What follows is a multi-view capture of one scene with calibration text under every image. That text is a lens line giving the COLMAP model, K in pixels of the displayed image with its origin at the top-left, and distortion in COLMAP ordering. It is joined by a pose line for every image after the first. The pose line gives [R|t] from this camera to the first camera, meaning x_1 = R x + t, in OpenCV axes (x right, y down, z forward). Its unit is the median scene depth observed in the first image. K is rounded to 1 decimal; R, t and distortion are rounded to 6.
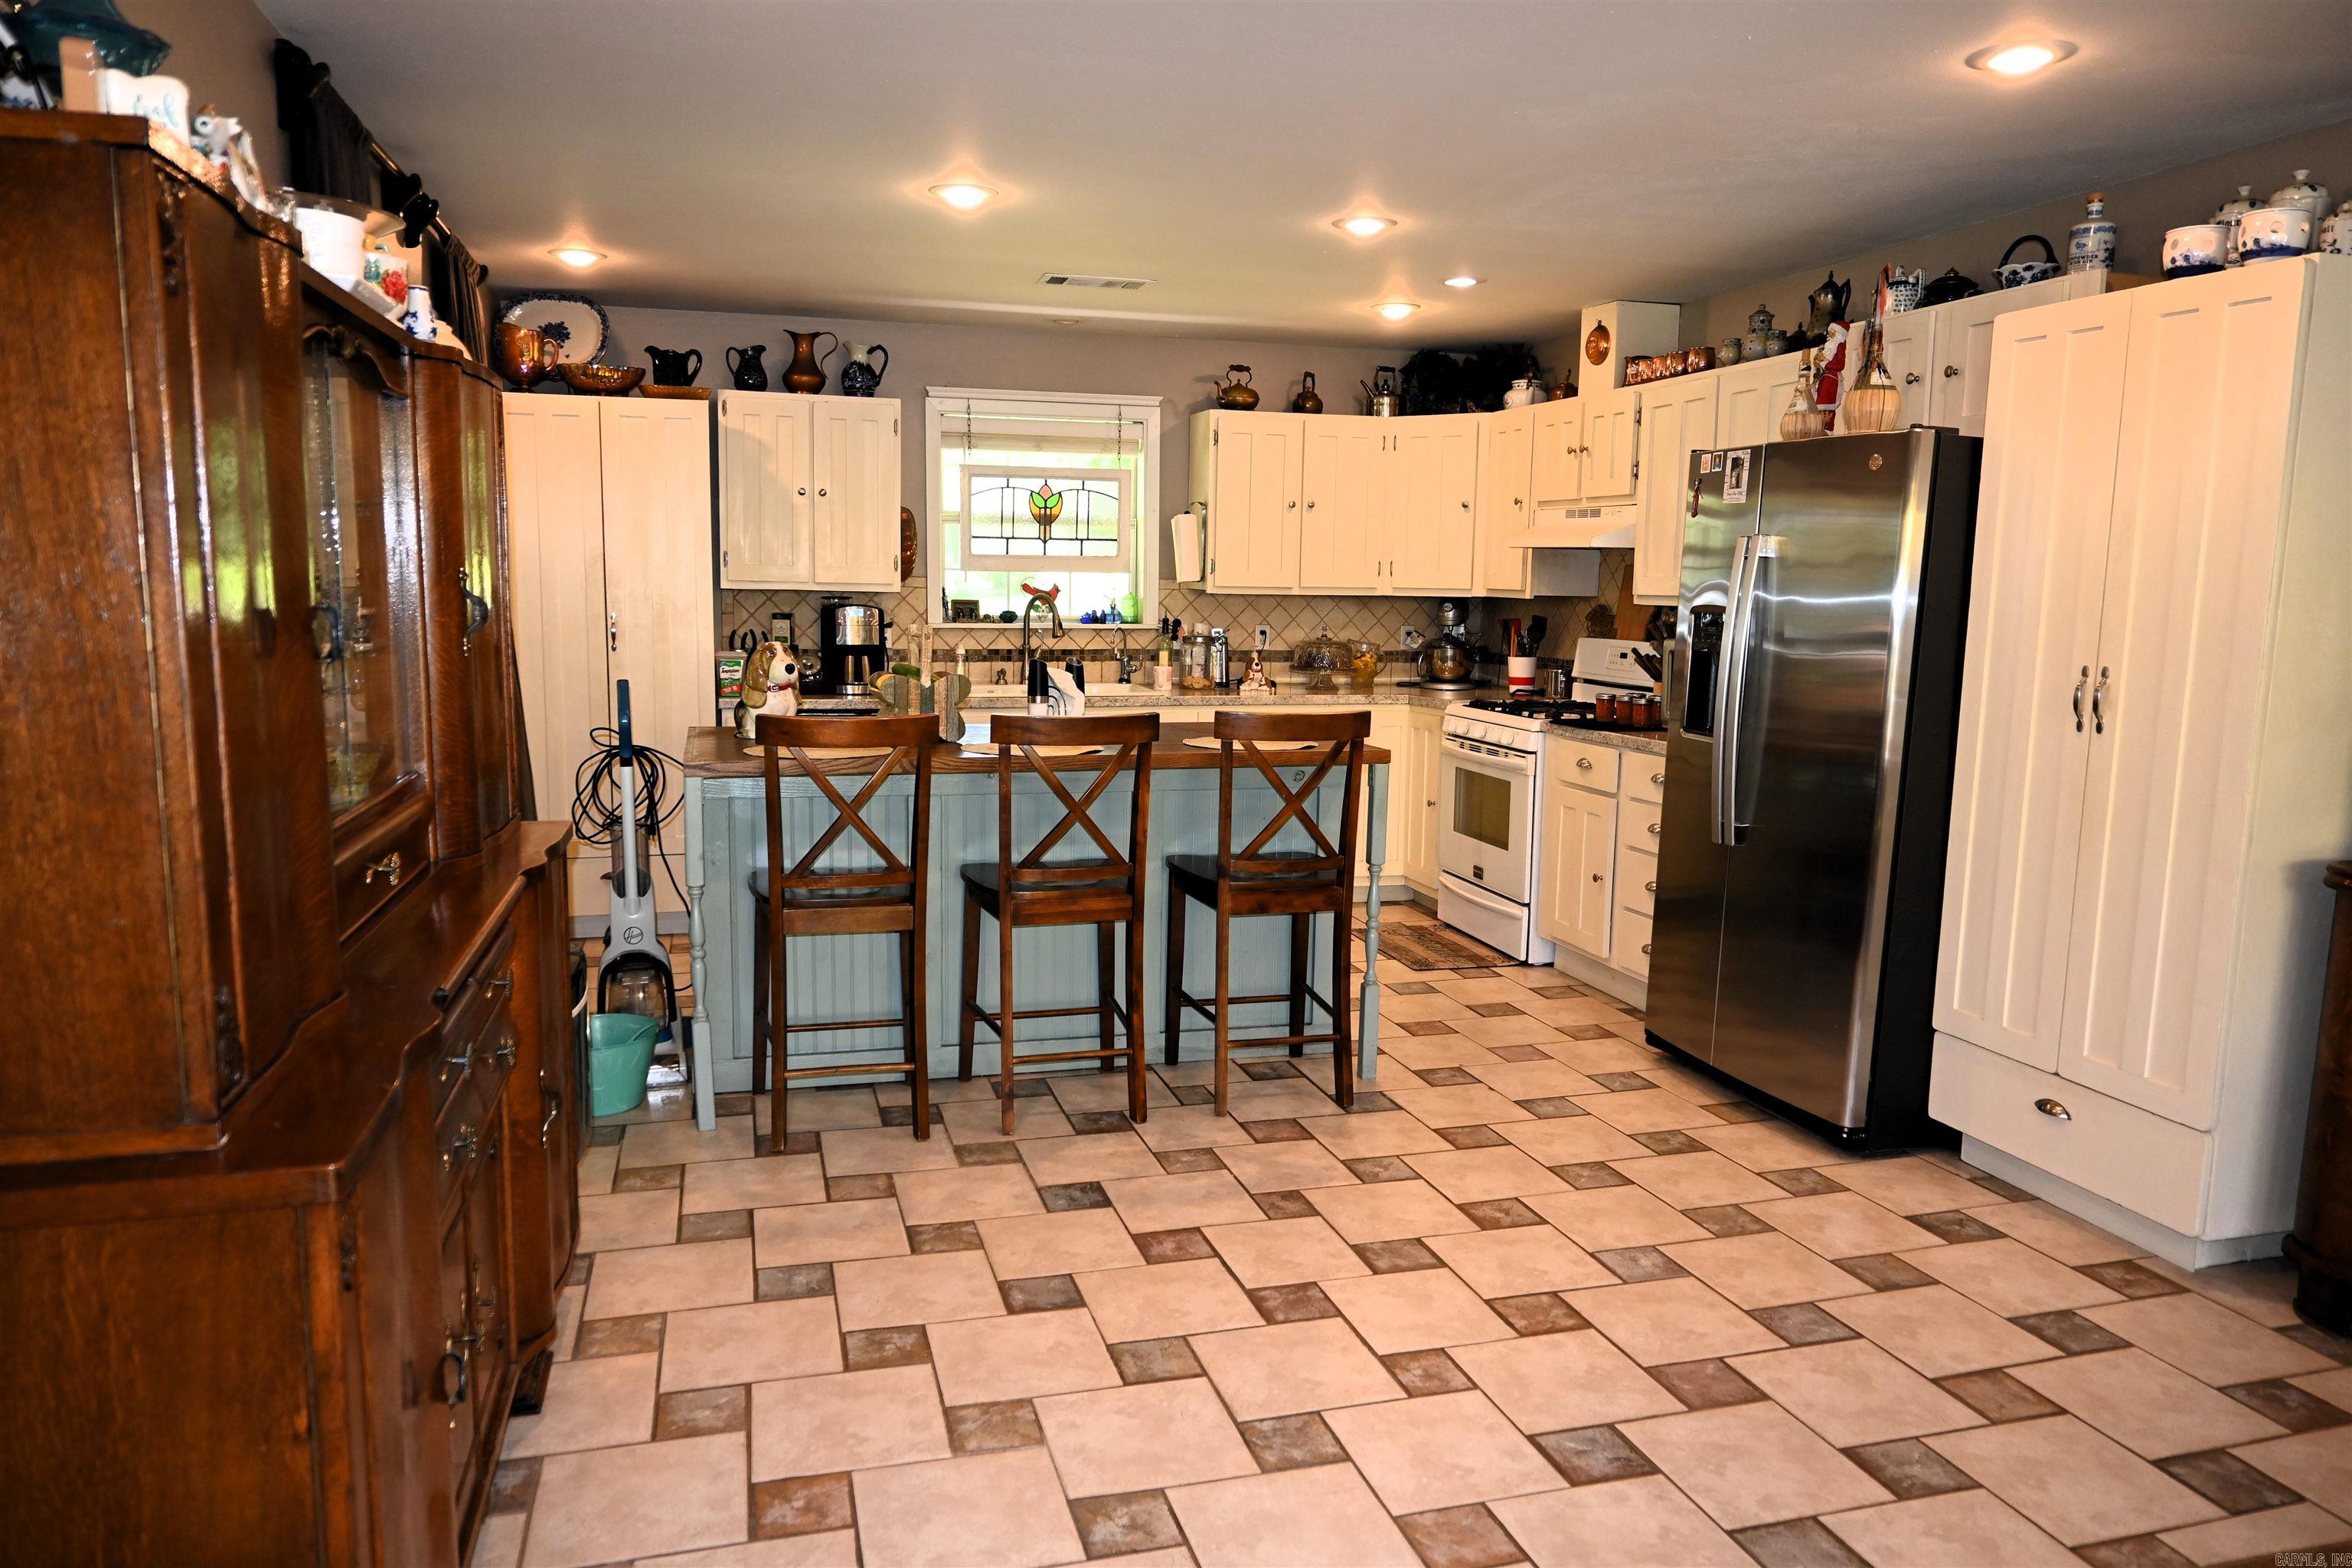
lens RADIAL K [[1603.6, 0, 1176.0], [0, 1603.6, 784.0], [0, 0, 1]] dist [-0.003000, -0.001437]
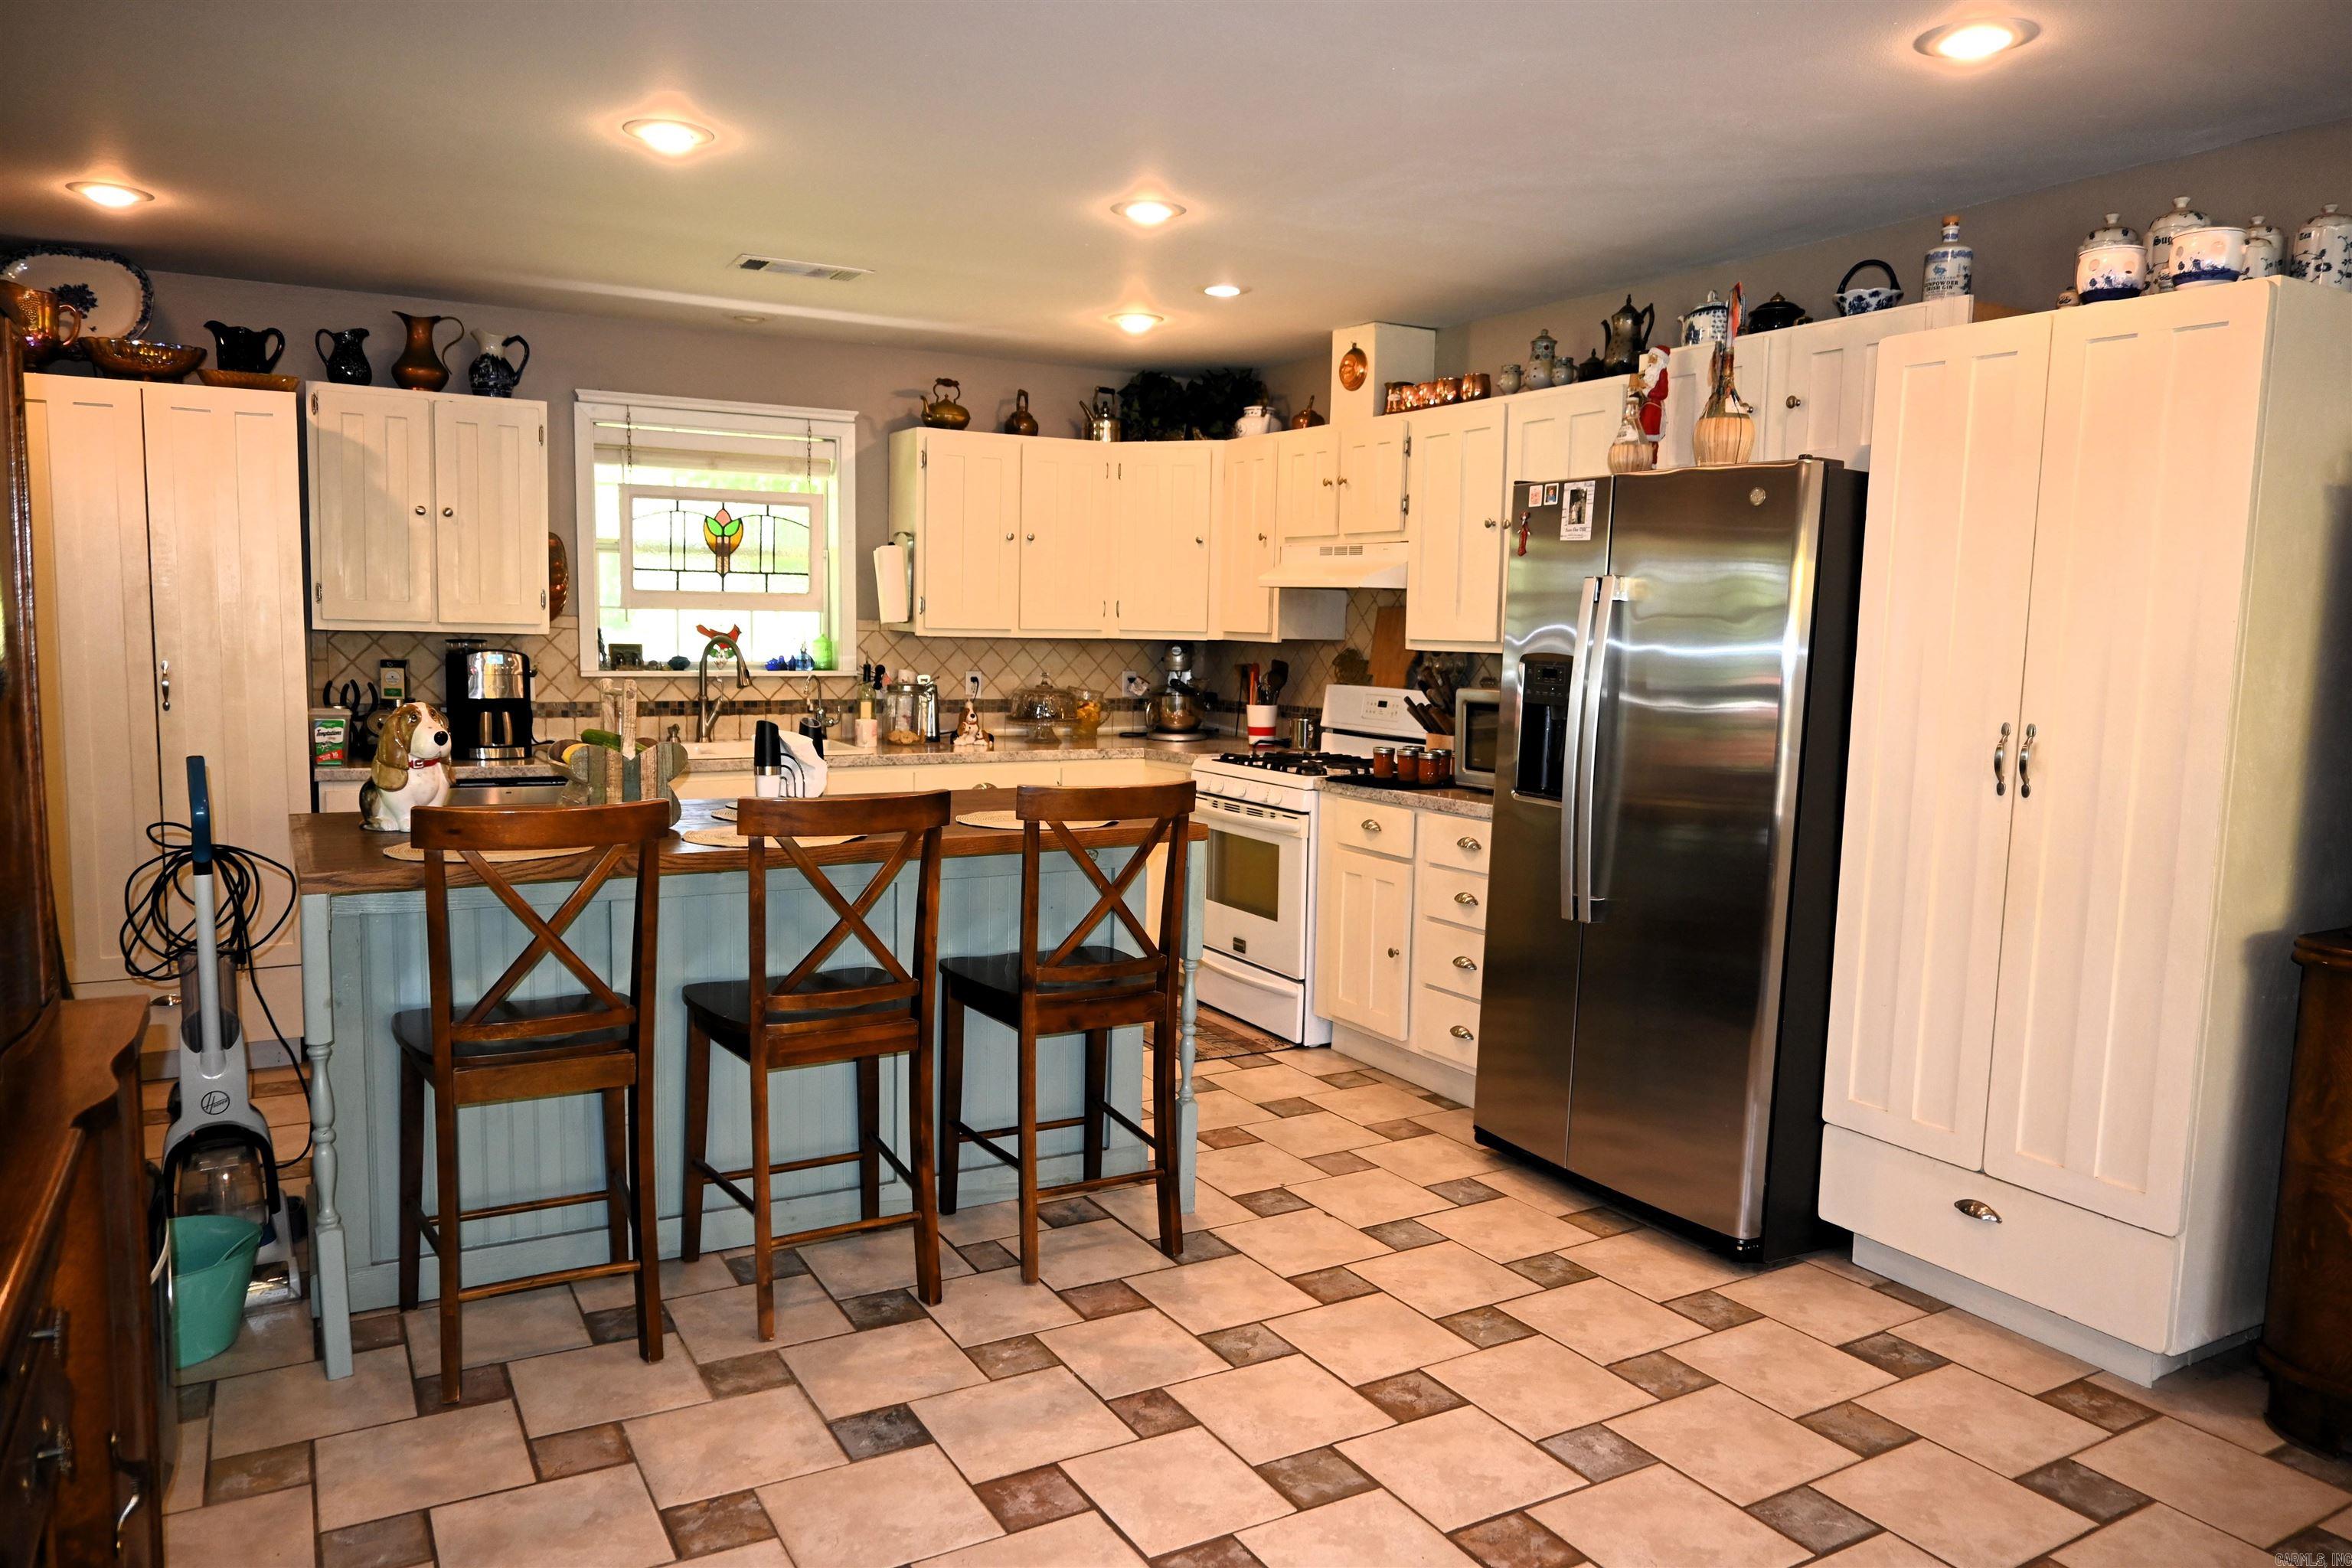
lens RADIAL K [[1603.6, 0, 1176.0], [0, 1603.6, 784.0], [0, 0, 1]] dist [-0.003000, -0.001437]
pose [[0.970747, -0.020599, 0.239220, -0.079623], [0.026068, 0.999466, -0.019720, -0.024630], [-0.238686, 0.025379, 0.970765, 0.169682]]
